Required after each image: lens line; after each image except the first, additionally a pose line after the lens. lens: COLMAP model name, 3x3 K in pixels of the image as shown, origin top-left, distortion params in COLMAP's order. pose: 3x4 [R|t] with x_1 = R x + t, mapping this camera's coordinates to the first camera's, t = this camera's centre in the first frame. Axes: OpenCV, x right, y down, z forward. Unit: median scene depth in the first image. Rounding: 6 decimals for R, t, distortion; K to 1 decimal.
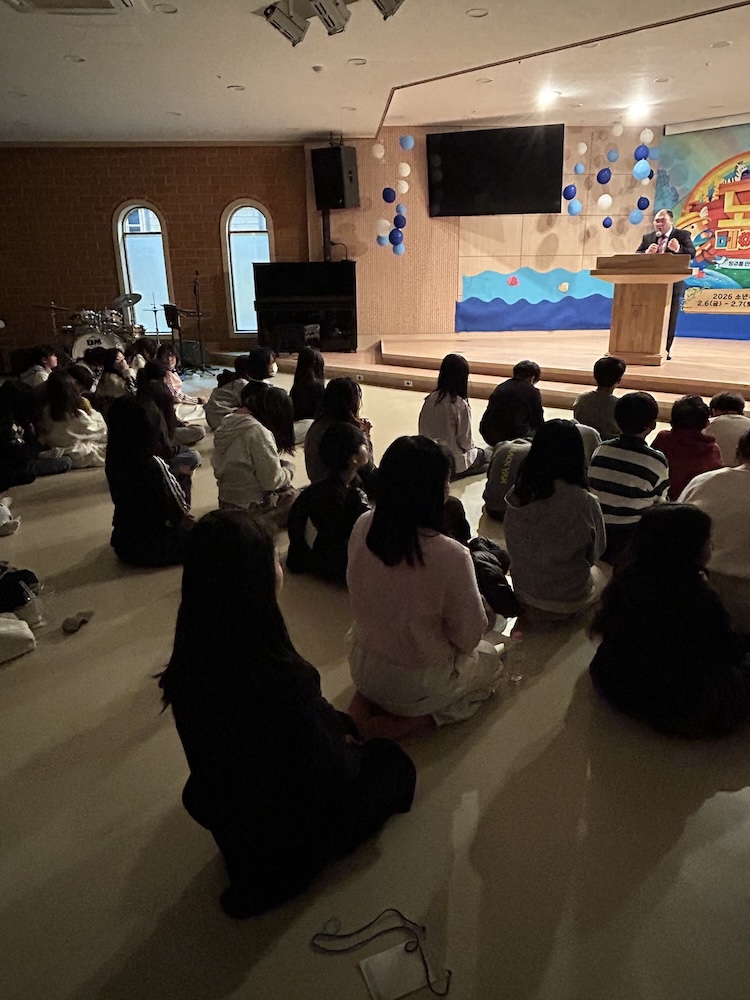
lens RADIAL K [[663.2, 0, 372.3], [0, 663.2, 497.9], [0, 0, 1]] dist [-0.008371, 0.000285]
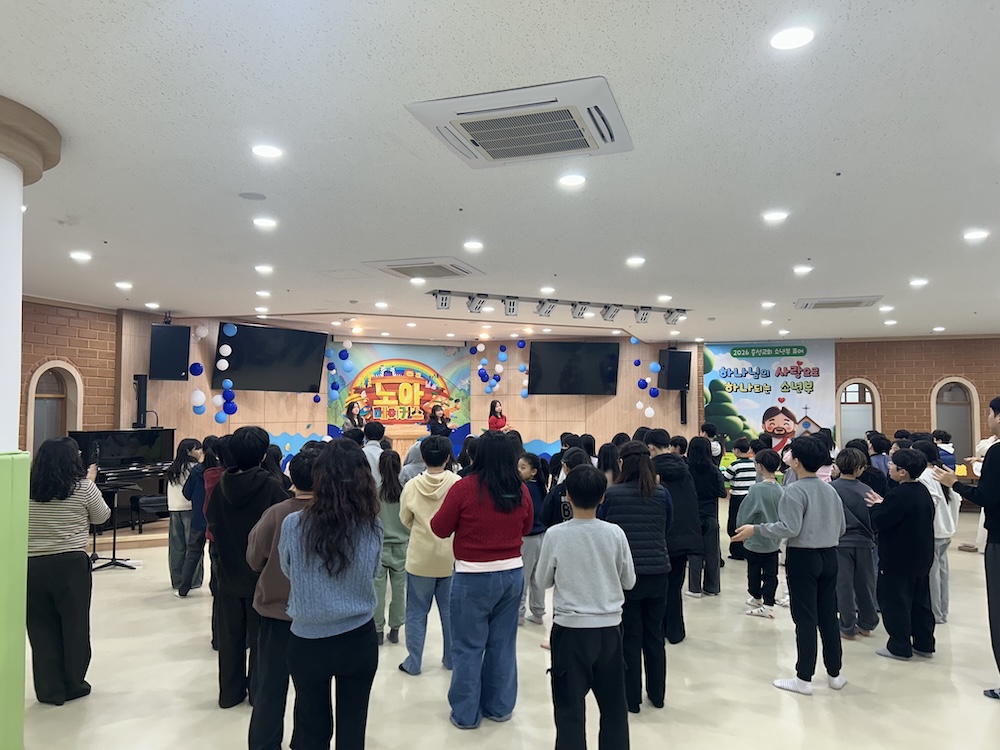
lens RADIAL K [[746.4, 0, 498.3], [0, 746.4, 373.4], [0, 0, 1]] dist [0.038162, -0.034631]
pose [[0.372201, 0.058796, 0.926288, -0.913394], [0.292764, 0.939607, -0.177280, -0.098872], [-0.880770, 0.337168, 0.332509, 0.181395]]
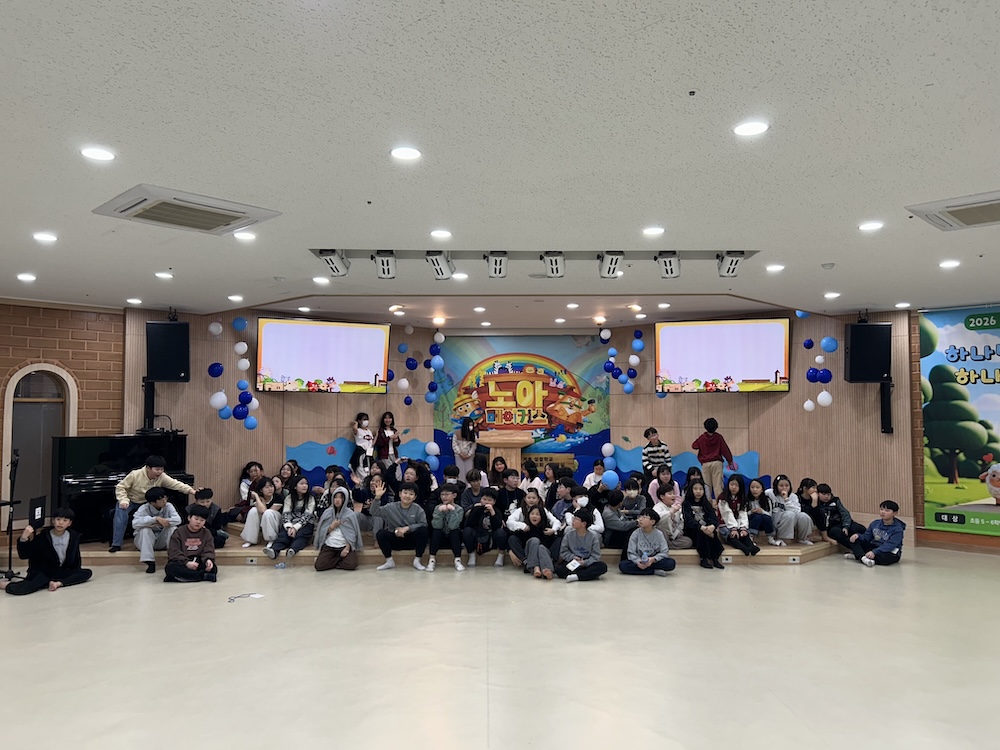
lens RADIAL K [[746.4, 0, 498.0], [0, 746.4, 381.0], [0, 0, 1]] dist [0.038162, -0.034631]
pose [[0.741039, 0.039895, 0.670276, -0.419961], [0.208638, 0.935141, -0.286325, -0.041786], [-0.638225, 0.352023, 0.684652, -0.009066]]
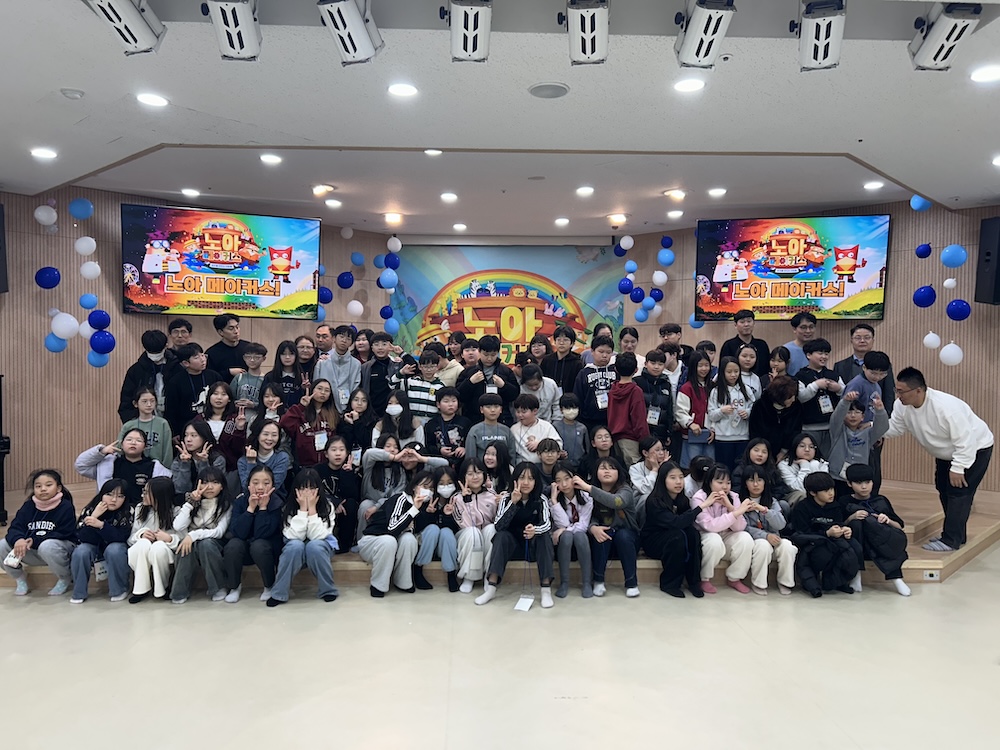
lens RADIAL K [[746.4, 0, 501.1], [0, 746.4, 370.7], [0, 0, 1]] dist [0.038162, -0.034631]
pose [[0.720707, 0.000372, 0.693239, -0.179926], [0.209760, 0.953007, -0.218582, -0.121110], [-0.660743, 0.302947, 0.686761, 0.236543]]
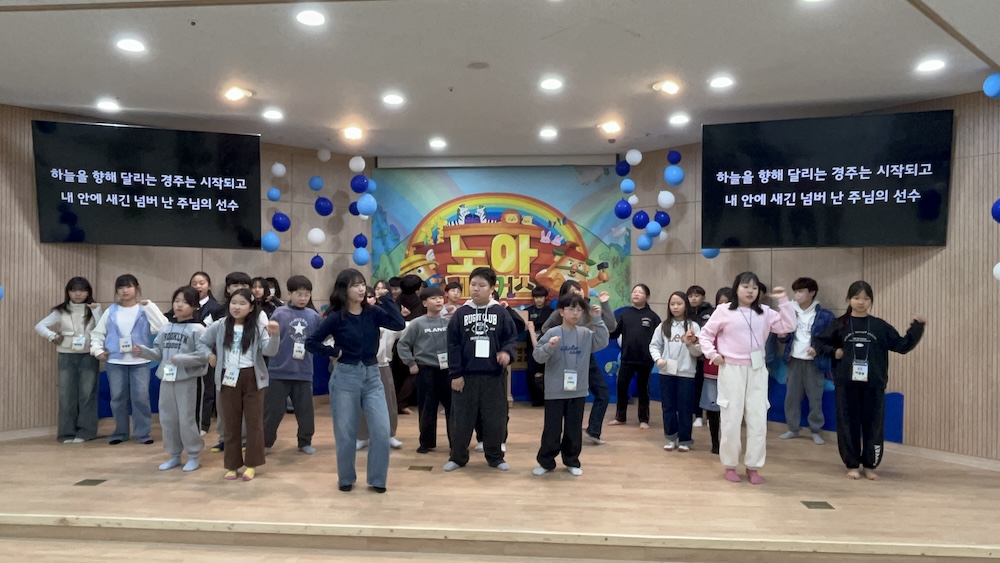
lens RADIAL K [[657.1, 0, 500.6], [0, 657.1, 286.3], [0, 0, 1]] dist [-0.012736, 0.005948]
pose [[0.798496, 0.019959, 0.601669, 0.063719], [0.175819, 0.948143, -0.264788, -0.153320], [-0.575753, 0.317217, 0.753579, 0.320935]]
